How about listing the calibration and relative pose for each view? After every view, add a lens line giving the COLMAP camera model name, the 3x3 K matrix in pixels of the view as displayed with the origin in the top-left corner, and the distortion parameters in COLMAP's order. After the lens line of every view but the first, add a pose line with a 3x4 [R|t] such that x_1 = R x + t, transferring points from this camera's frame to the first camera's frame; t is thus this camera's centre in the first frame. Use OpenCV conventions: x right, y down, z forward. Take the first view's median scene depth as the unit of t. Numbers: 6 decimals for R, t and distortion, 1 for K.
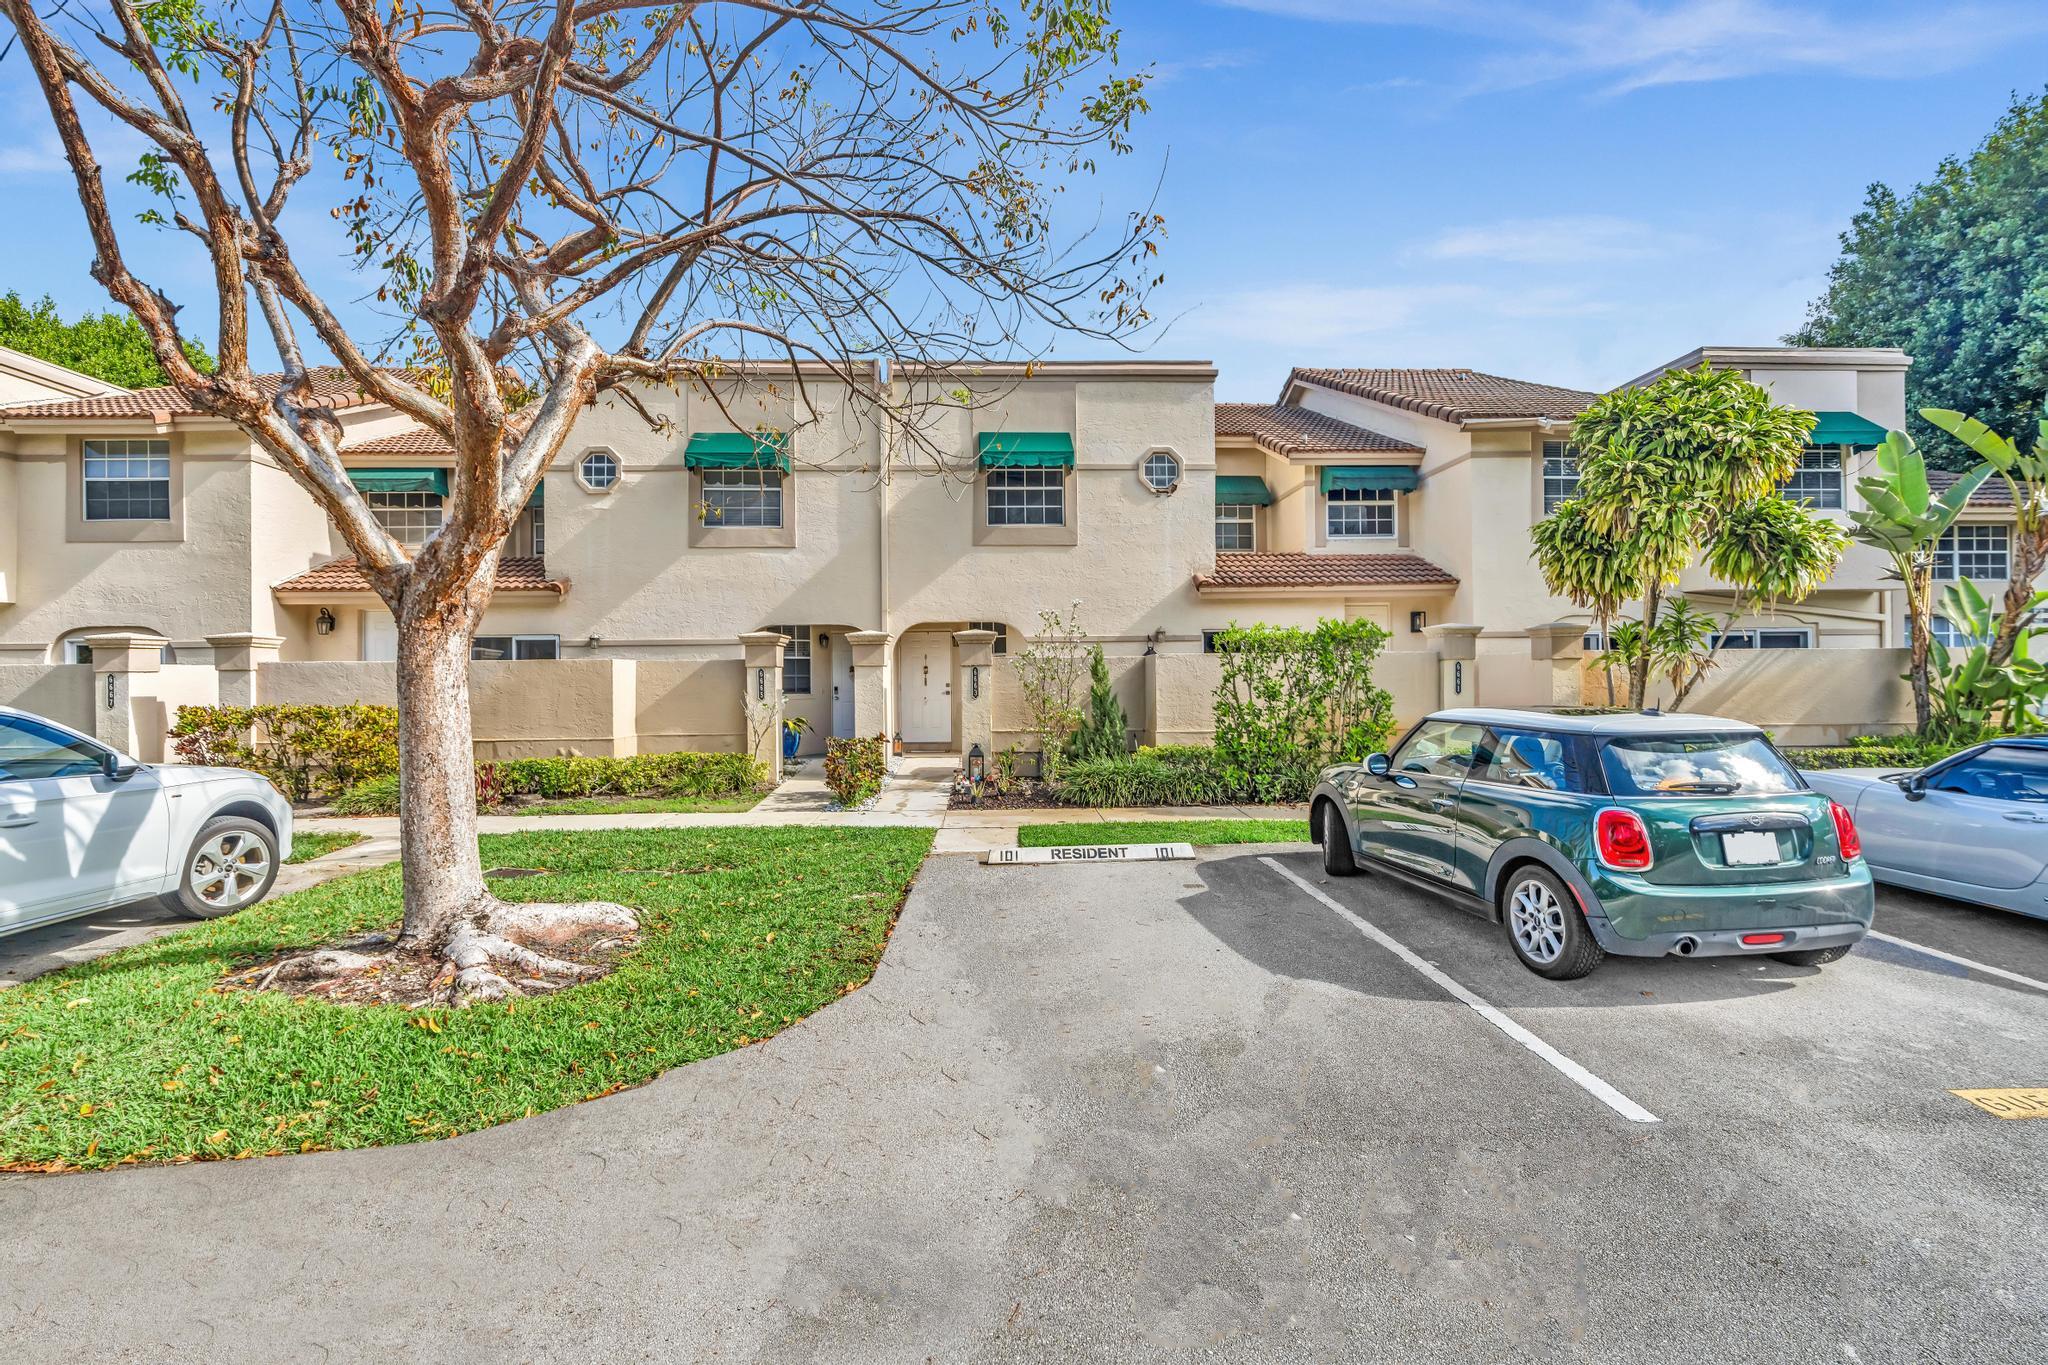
lens RADIAL K [[946.6, 0, 1041.0], [0, 946.6, 705.9], [0, 0, 1]] dist [-0.000944, 0.000473]
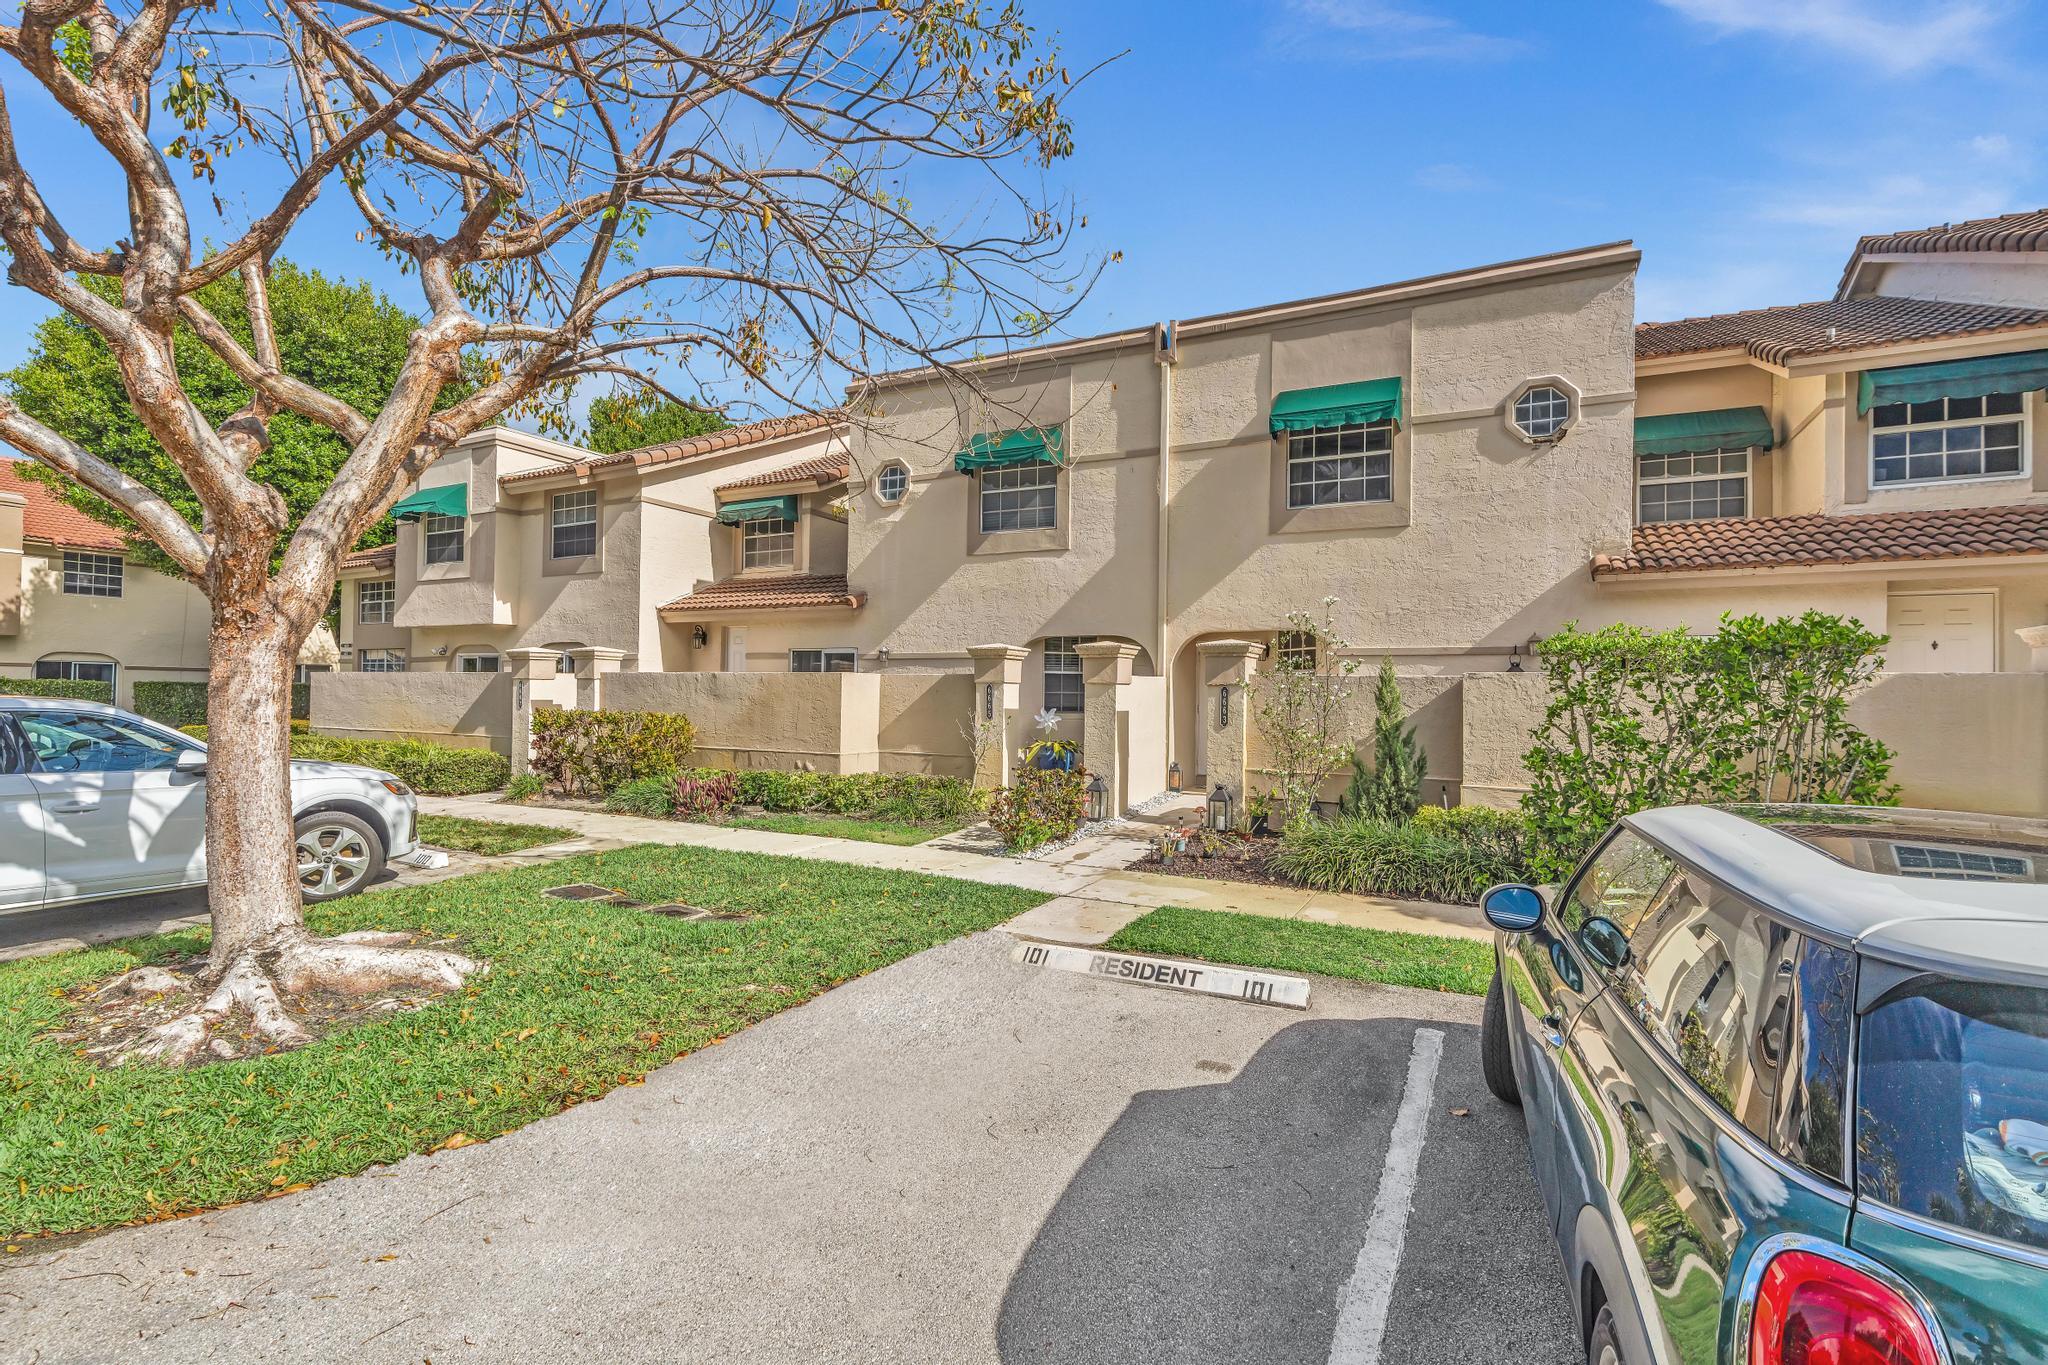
lens RADIAL K [[965.0, 0, 1012.4], [0, 965.0, 705.6], [0, 0, 1]] dist [0.000131, 0.000992]
pose [[0.856751, 0.027381, -0.515003, 0.169176], [-0.036330, 0.999313, -0.007308, -0.011791], [0.514449, 0.024971, 0.857157, 0.196460]]
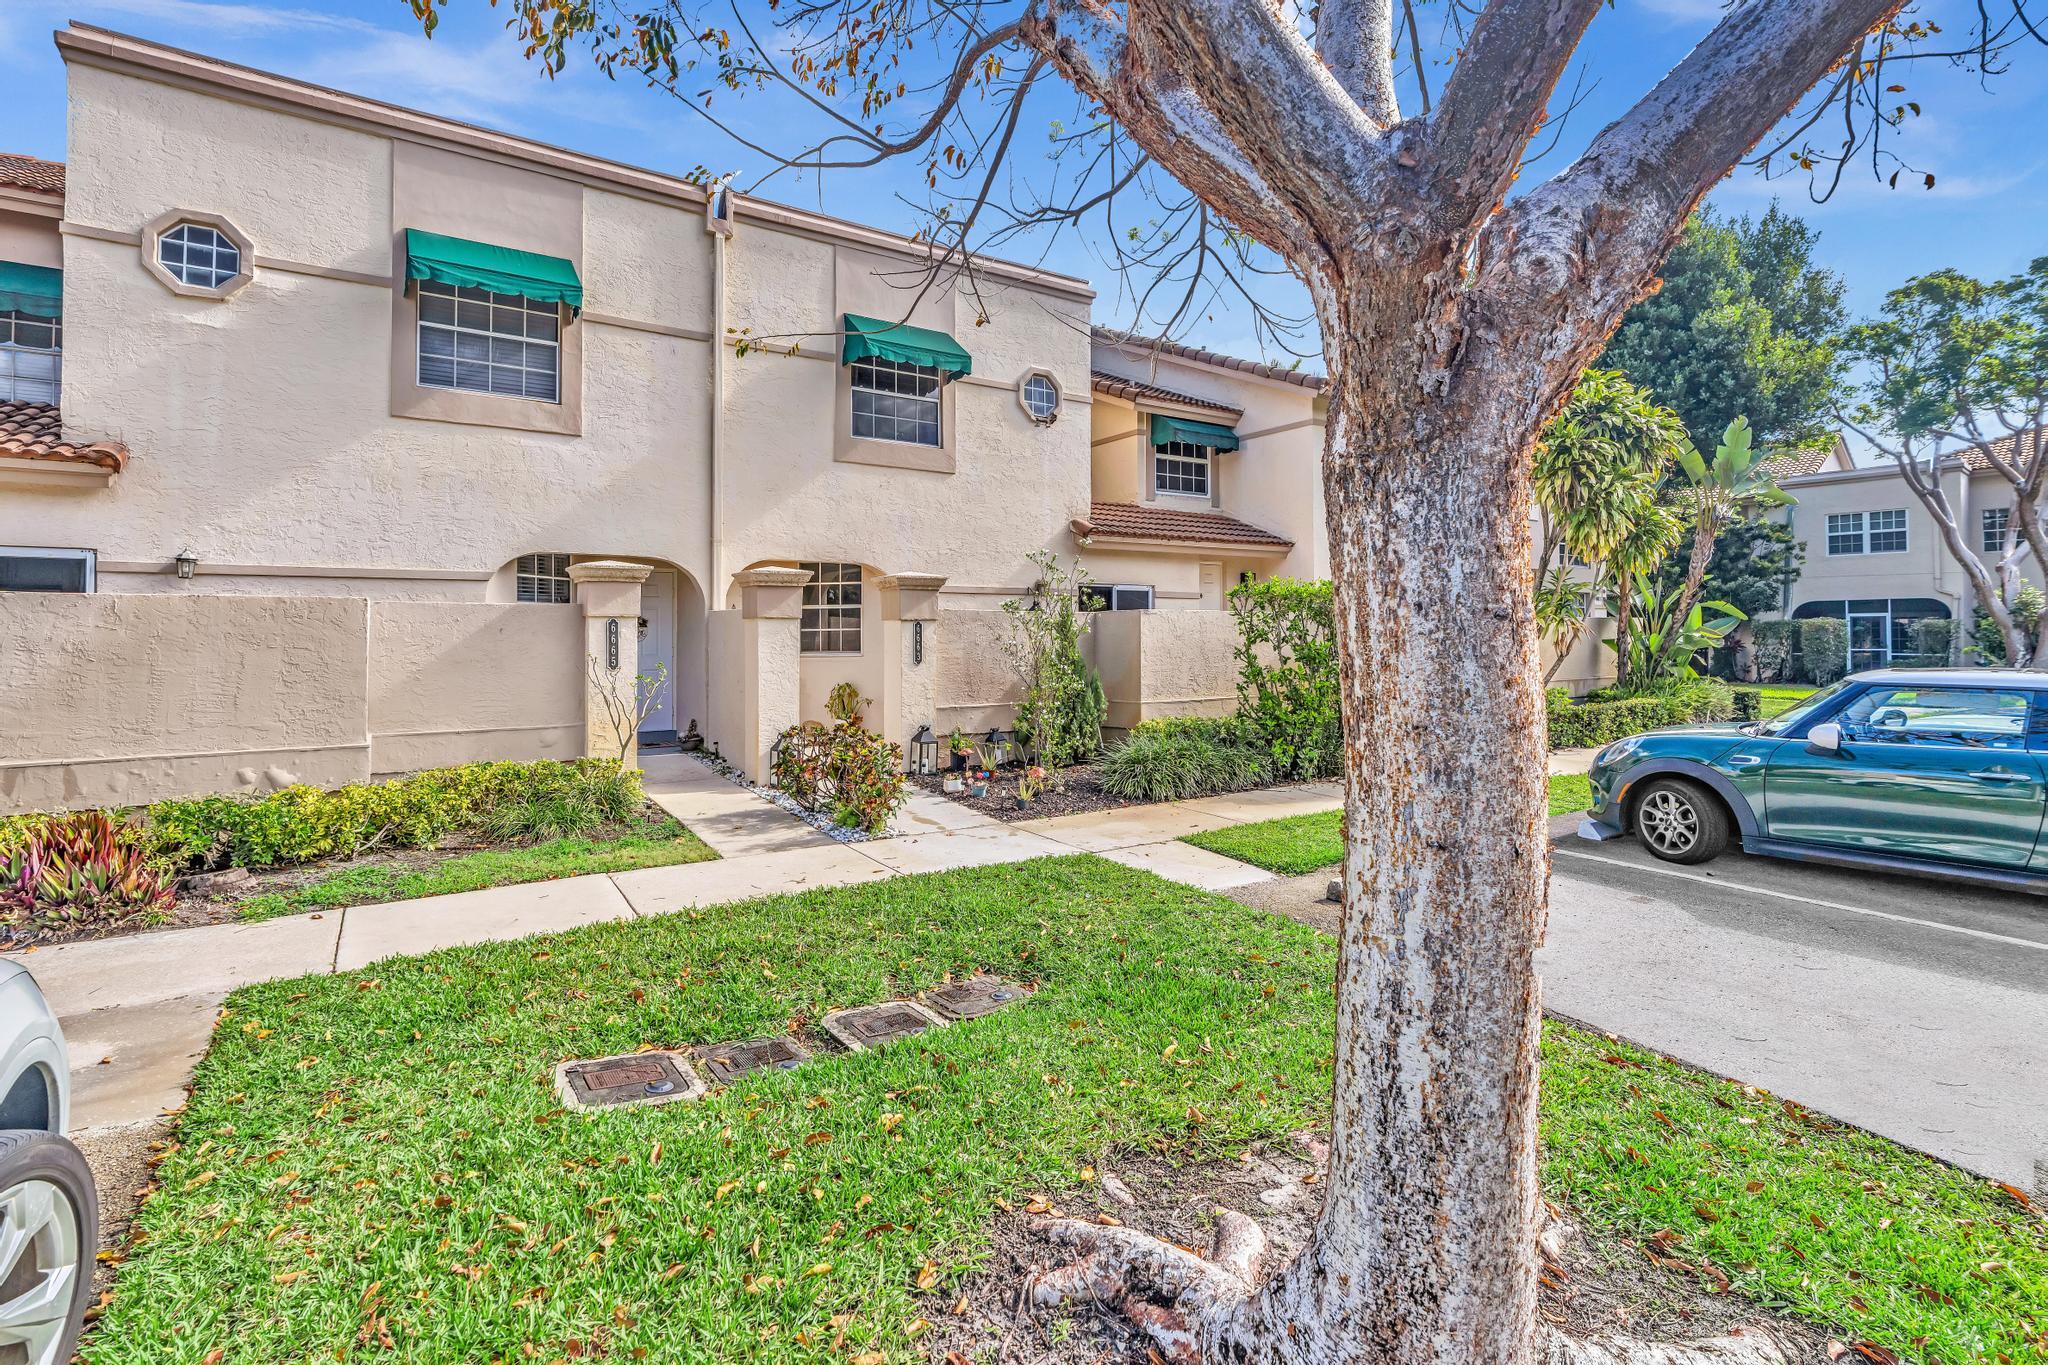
lens RADIAL K [[917.4, 0, 1019.3], [0, 917.4, 667.1], [0, 0, 1]] dist [-0.001252, 0.000906]
pose [[0.867481, -0.009824, 0.497374, -0.315782], [0.004383, 0.999917, 0.012105, -0.012235], [-0.497451, -0.008321, 0.867452, 0.289654]]
